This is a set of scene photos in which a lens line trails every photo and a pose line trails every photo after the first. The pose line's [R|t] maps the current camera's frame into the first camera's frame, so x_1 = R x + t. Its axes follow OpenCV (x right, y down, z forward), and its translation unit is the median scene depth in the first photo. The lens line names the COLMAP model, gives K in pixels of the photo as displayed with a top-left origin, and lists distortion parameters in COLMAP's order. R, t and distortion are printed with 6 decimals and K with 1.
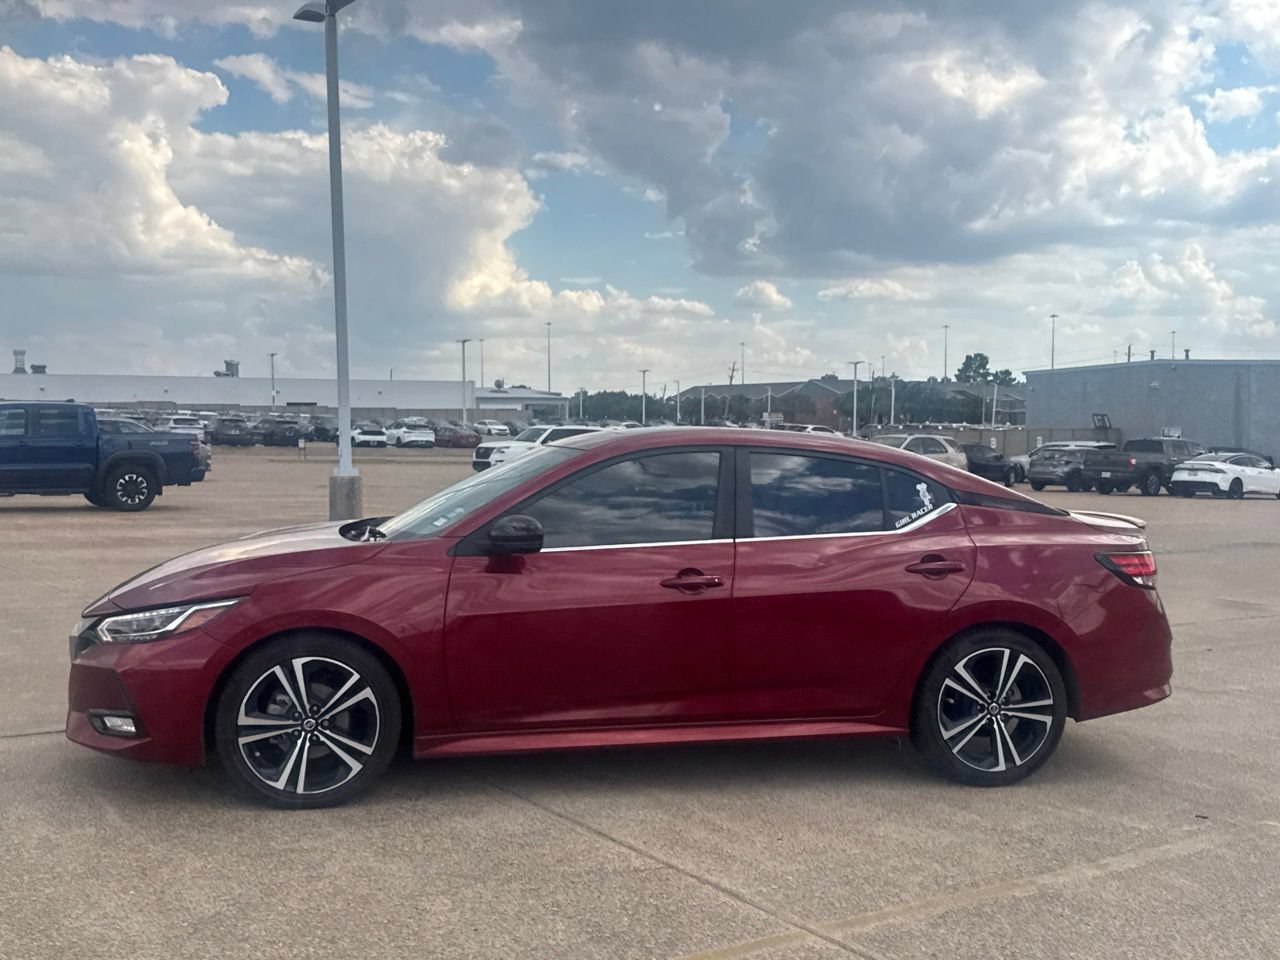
lens RADIAL K [[1368.7, 0, 625.7], [0, 1368.7, 490.0], [0, 0, 1]] dist [0.193682, -0.435978]
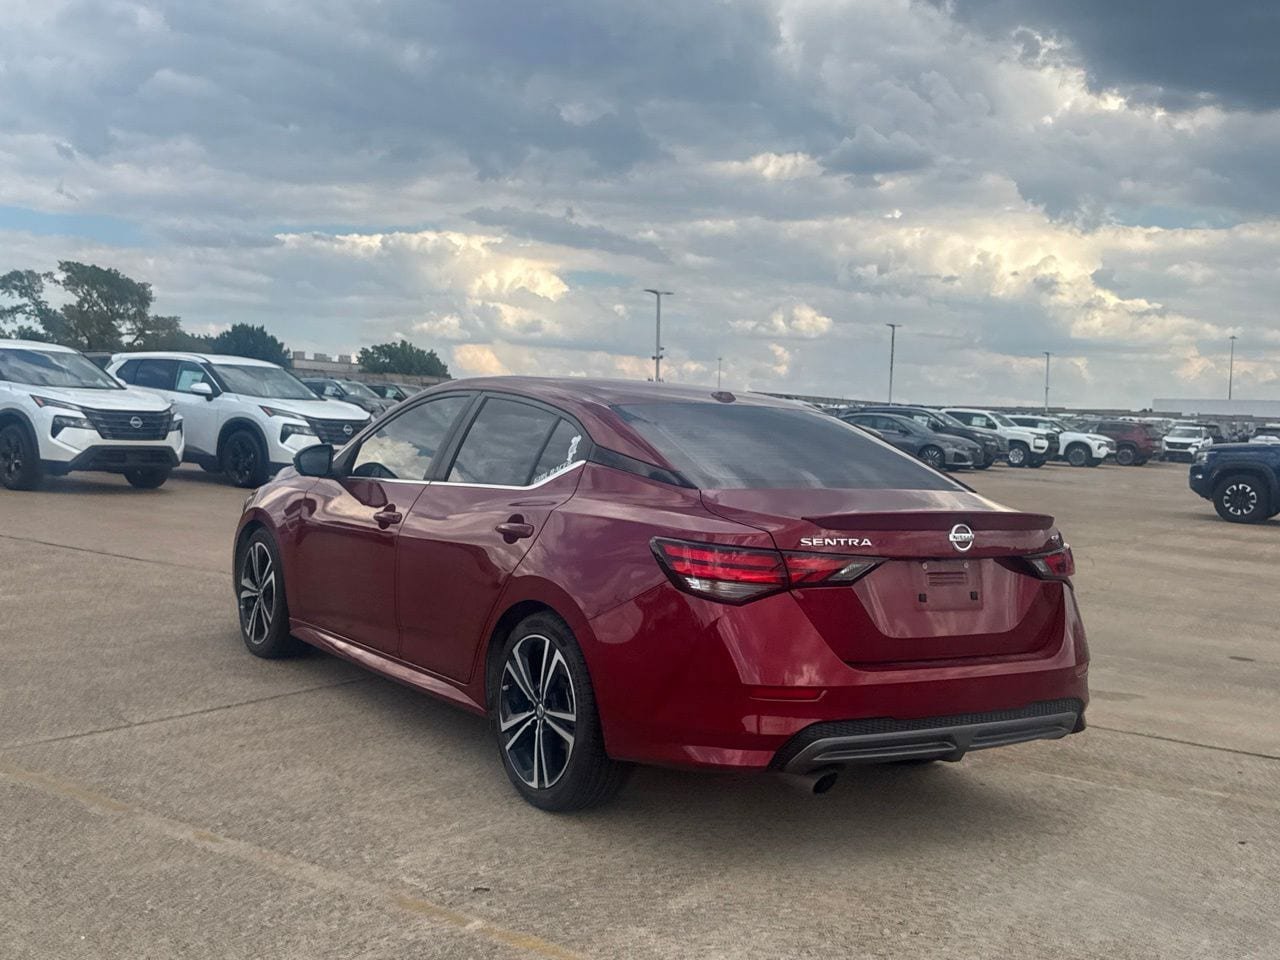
lens RADIAL K [[1365.7, 0, 631.9], [0, 1365.7, 482.0], [0, 0, 1]] dist [0.209837, -0.477849]
pose [[0.374846, 0.053559, -0.925539, 1.020863], [-0.084127, 0.996176, 0.023575, 0.000945], [0.923262, 0.069026, 0.377918, 0.736605]]
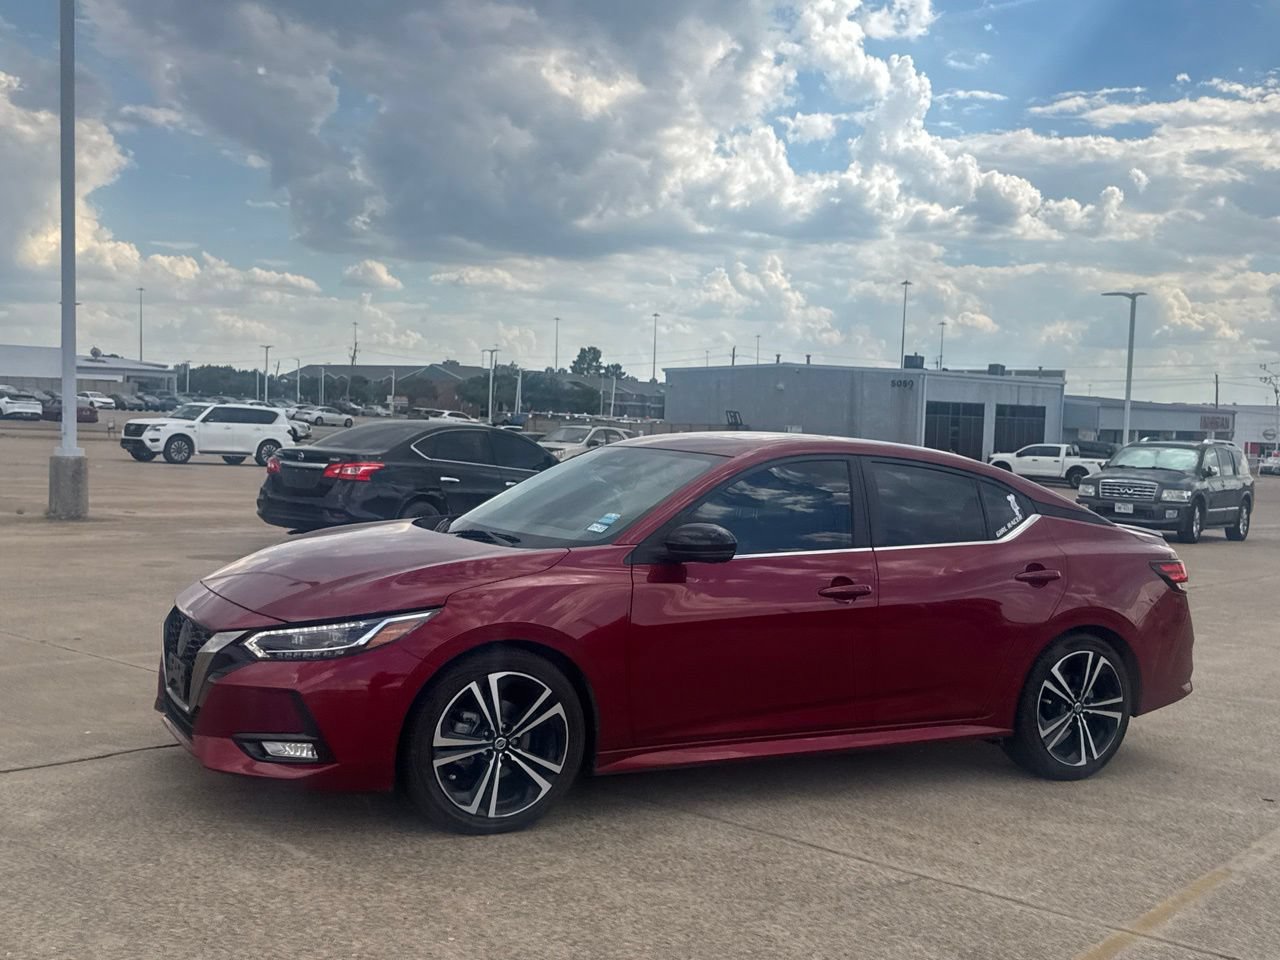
lens RADIAL K [[1368.7, 0, 625.7], [0, 1368.7, 490.0], [0, 0, 1]] dist [0.193682, -0.435978]
pose [[0.960379, 0.018059, 0.278112, -0.368854], [-0.021174, 0.999742, 0.008202, -0.011078], [-0.277893, -0.013766, 0.960514, 0.071274]]
